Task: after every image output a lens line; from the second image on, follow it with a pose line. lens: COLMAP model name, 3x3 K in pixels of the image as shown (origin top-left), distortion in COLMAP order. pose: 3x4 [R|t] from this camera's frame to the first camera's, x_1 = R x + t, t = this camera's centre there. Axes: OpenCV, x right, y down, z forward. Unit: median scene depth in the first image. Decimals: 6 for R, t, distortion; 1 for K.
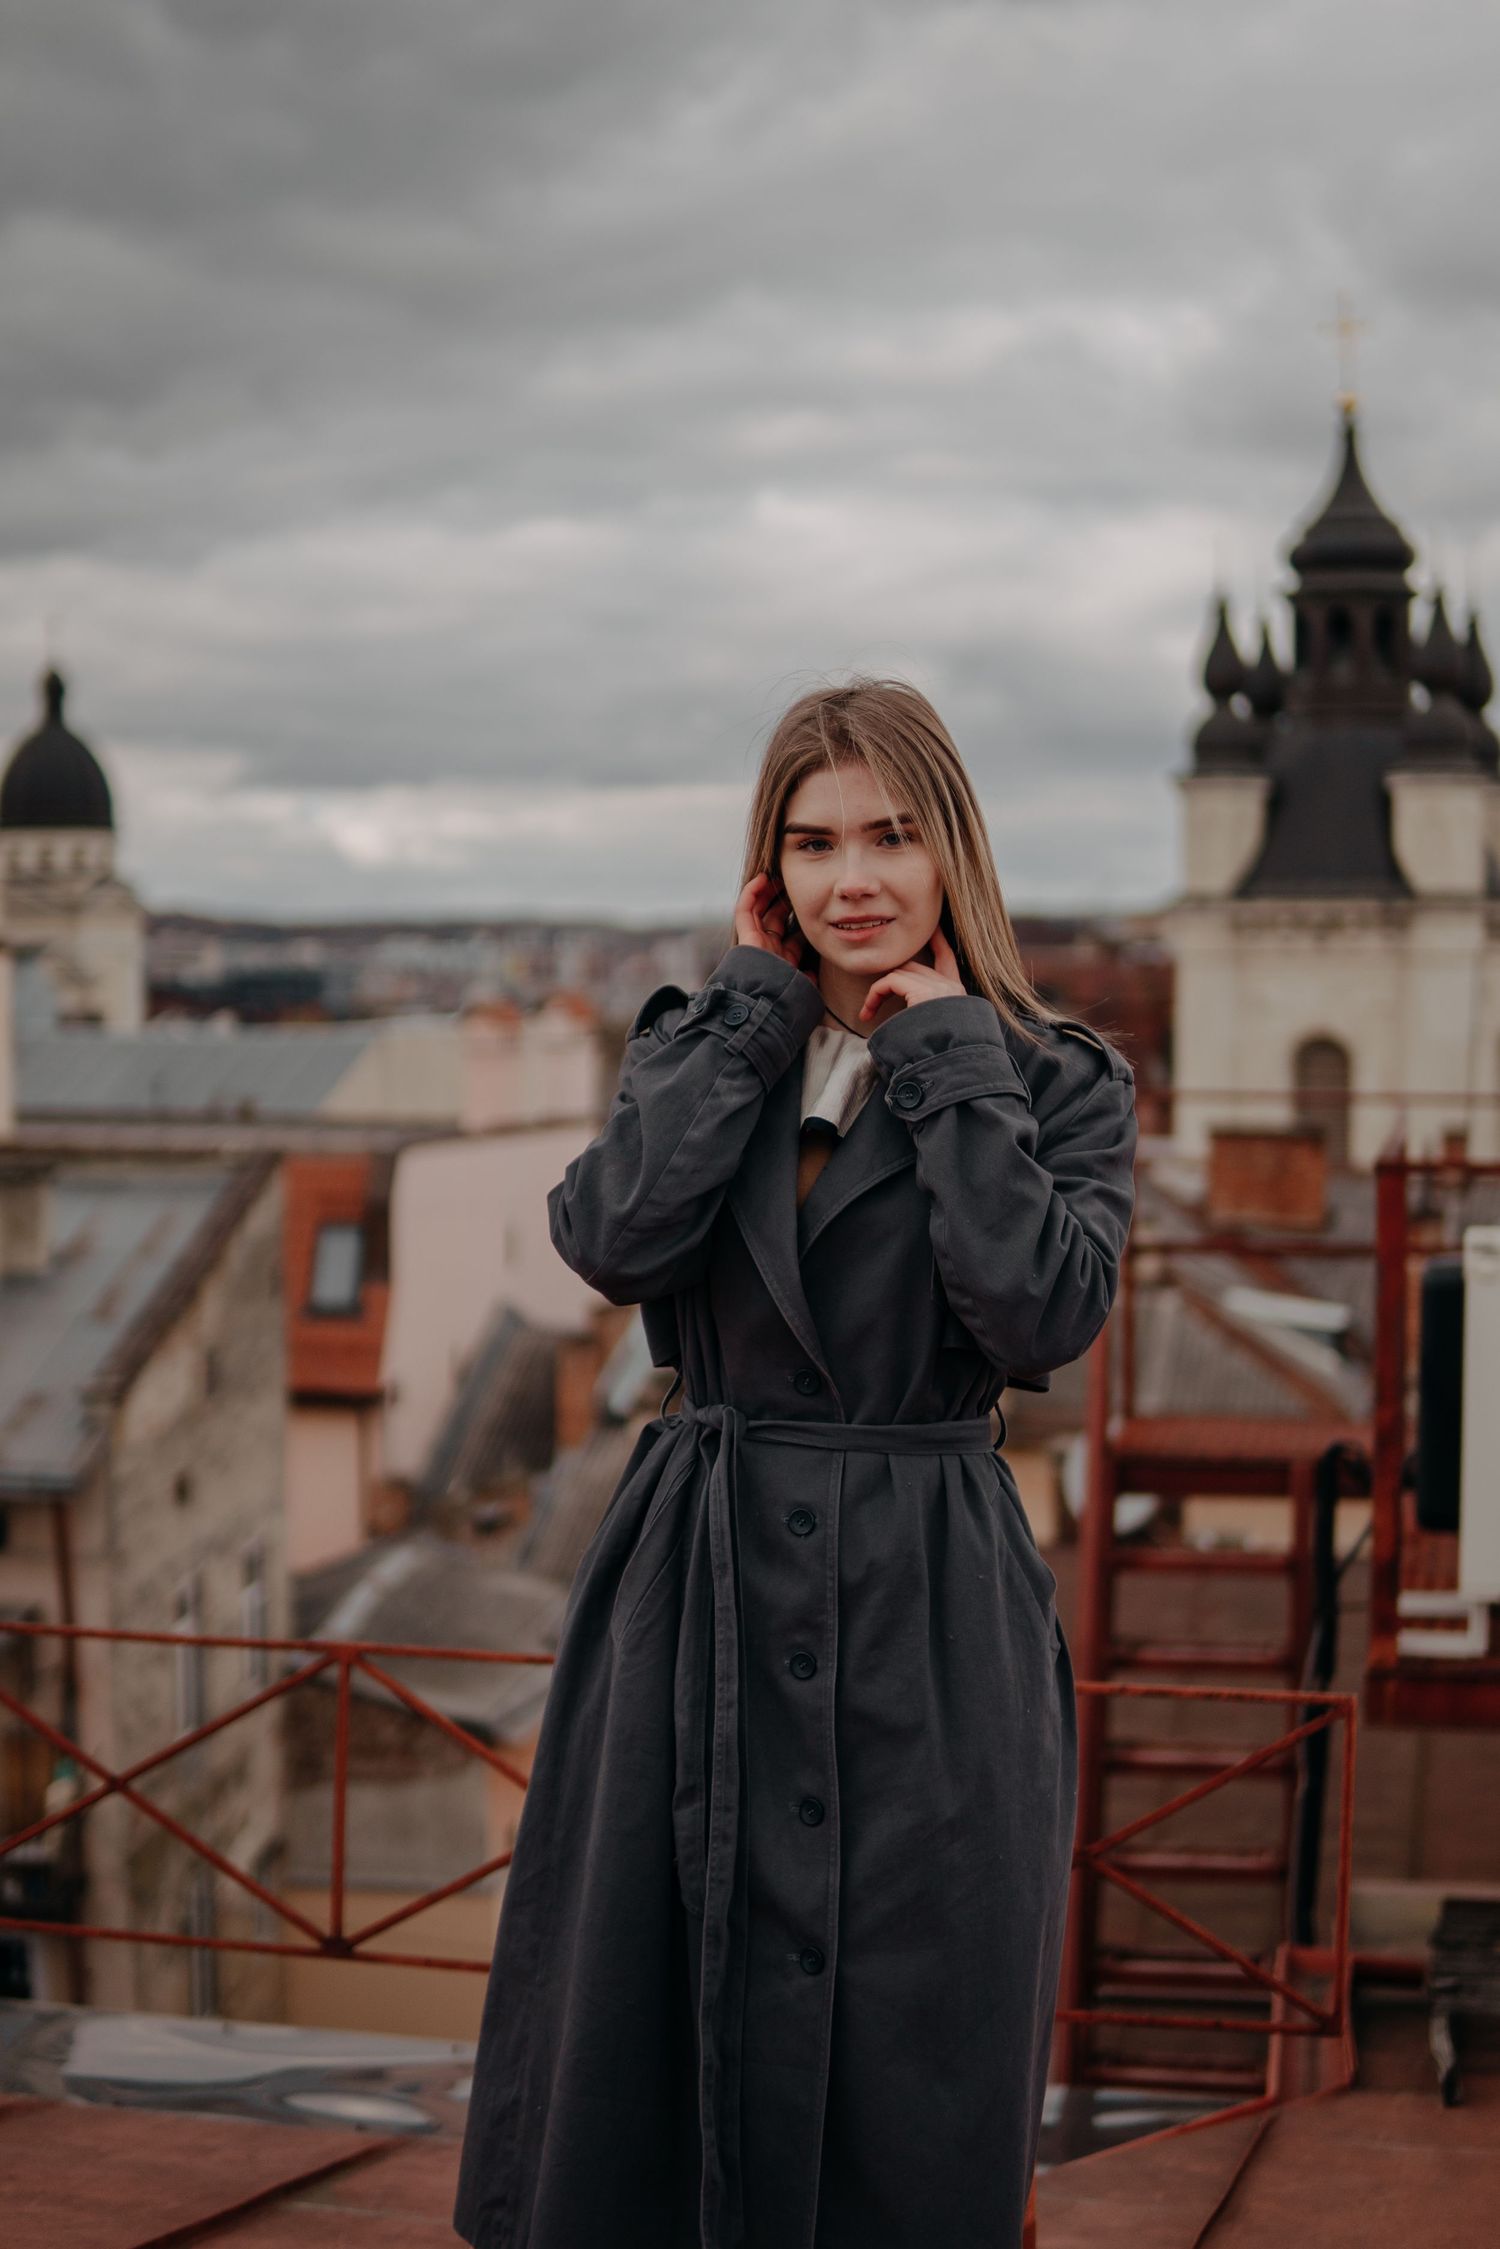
lens RADIAL K [[3300.5, 0, 750.0], [0, 3300.5, 1124.5], [0, 0, 1]] dist [-0.132658, -0.062936]
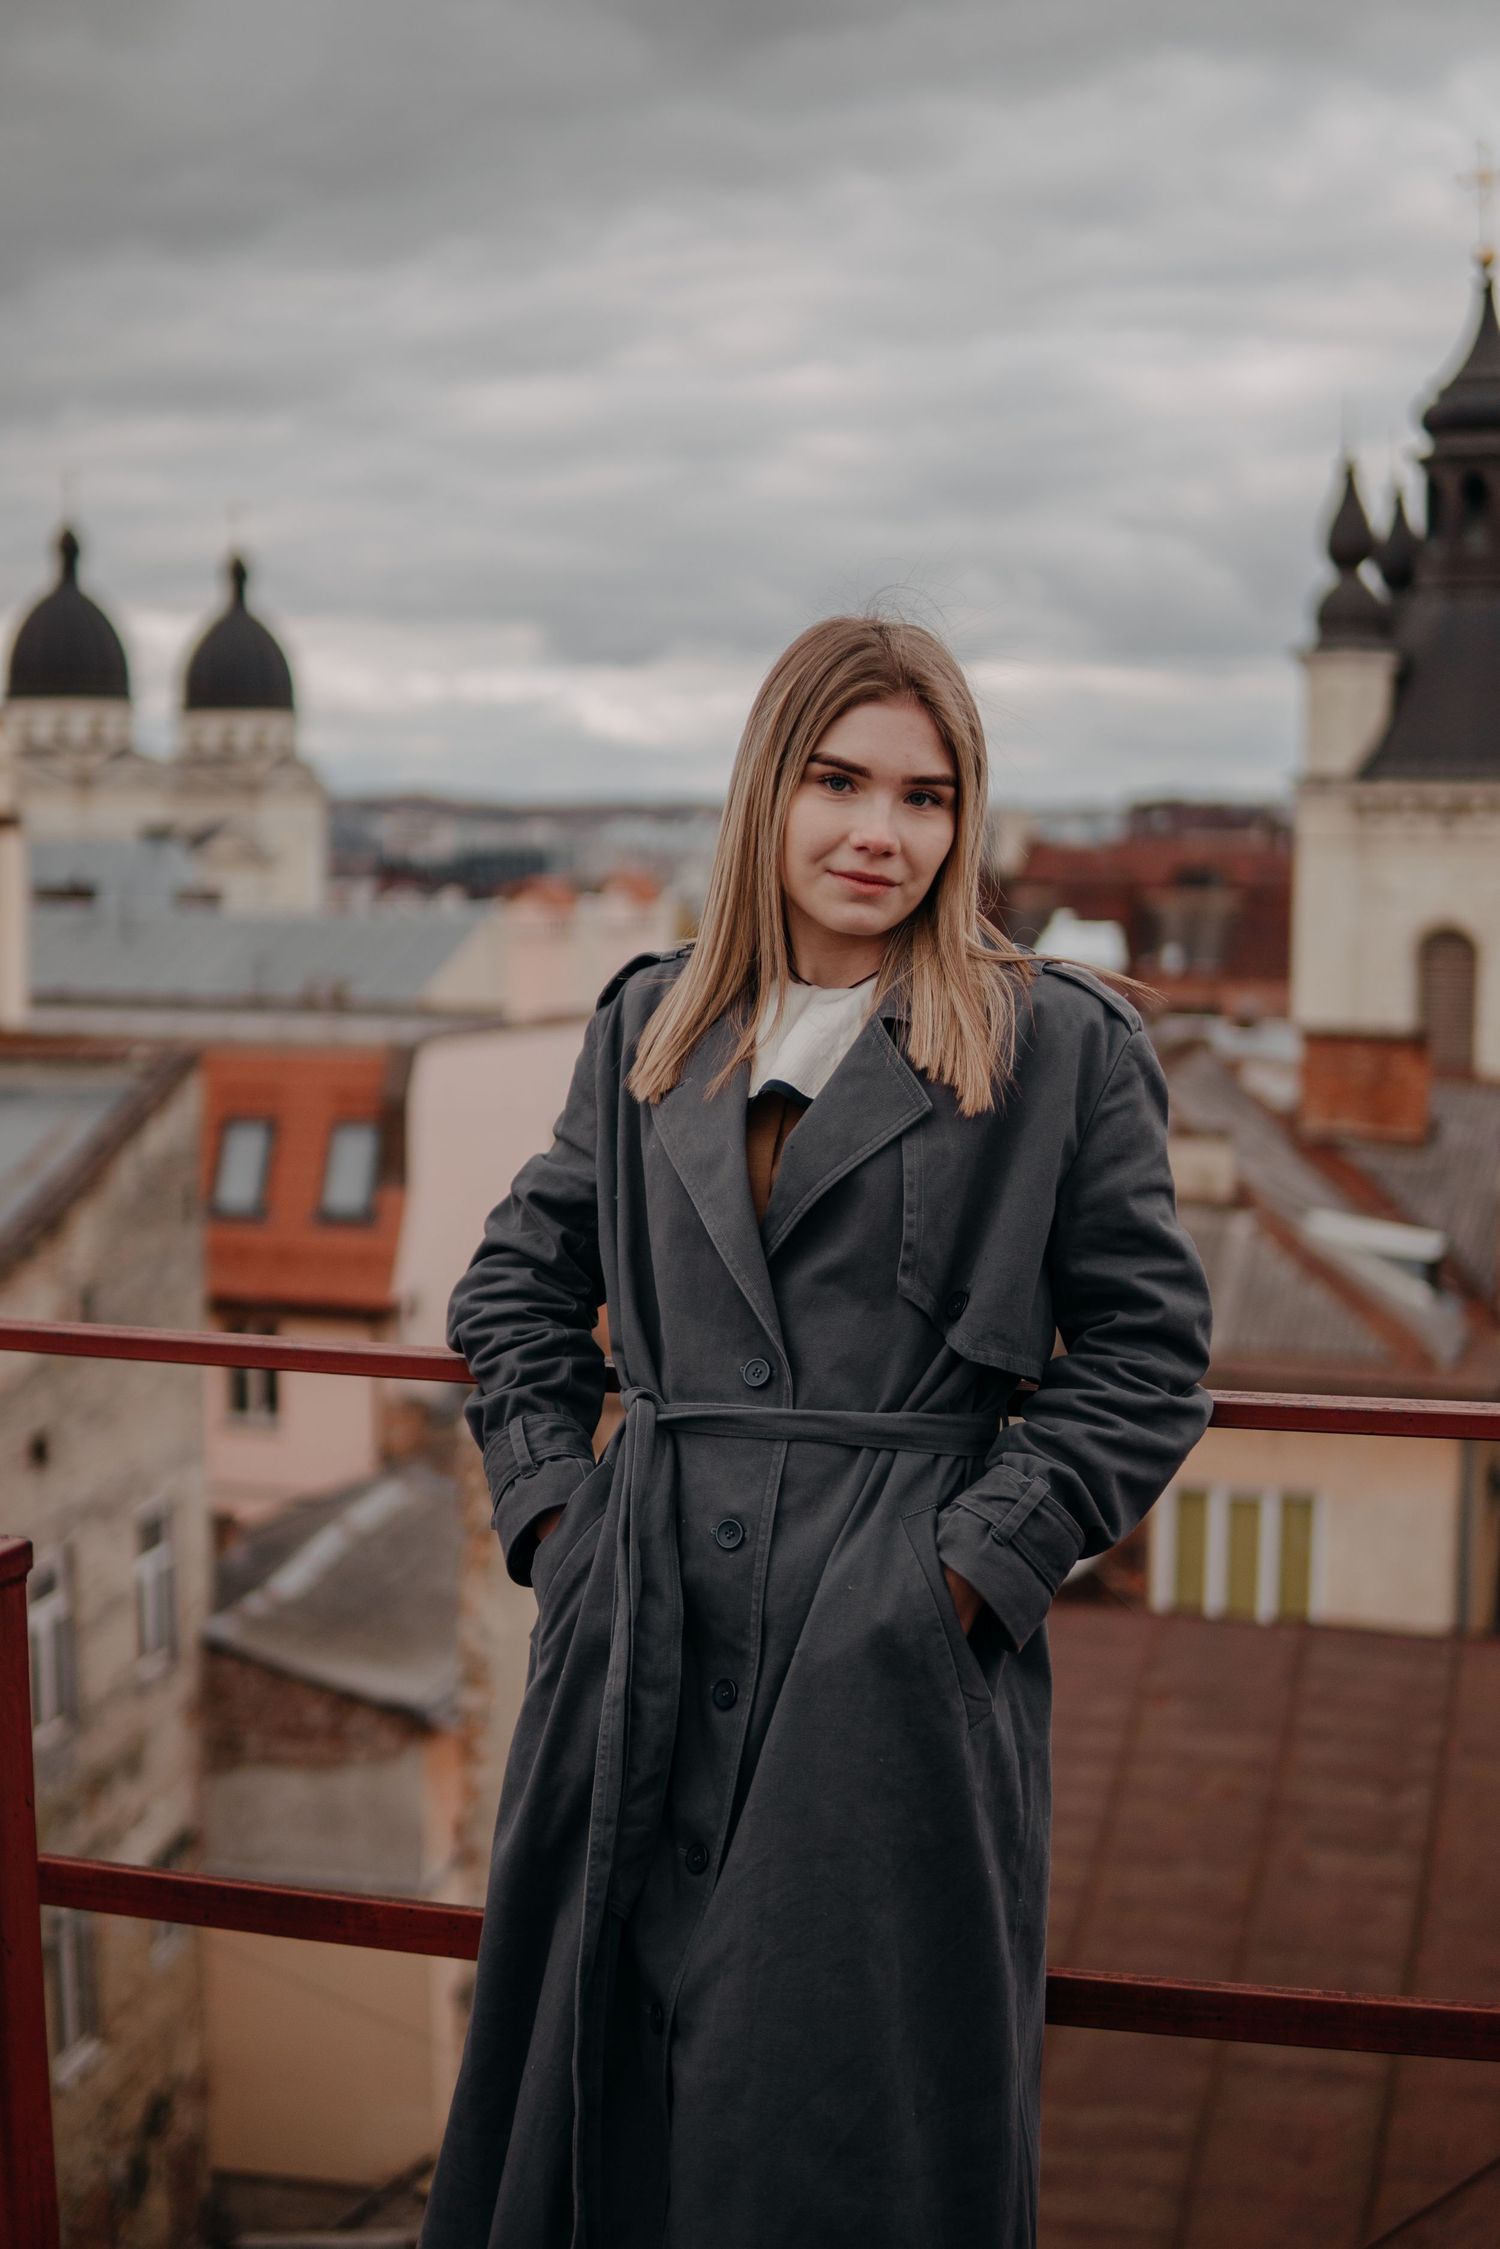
lens RADIAL K [[3080.1, 0, 756.0], [0, 3080.1, 1197.5], [0, 0, 1]] dist [-0.165652, -0.019711]
pose [[0.997756, 0.013567, -0.065560, 0.035877], [-0.009253, 0.997799, 0.065661, -0.005327], [0.066306, -0.064907, 0.995686, 0.114908]]
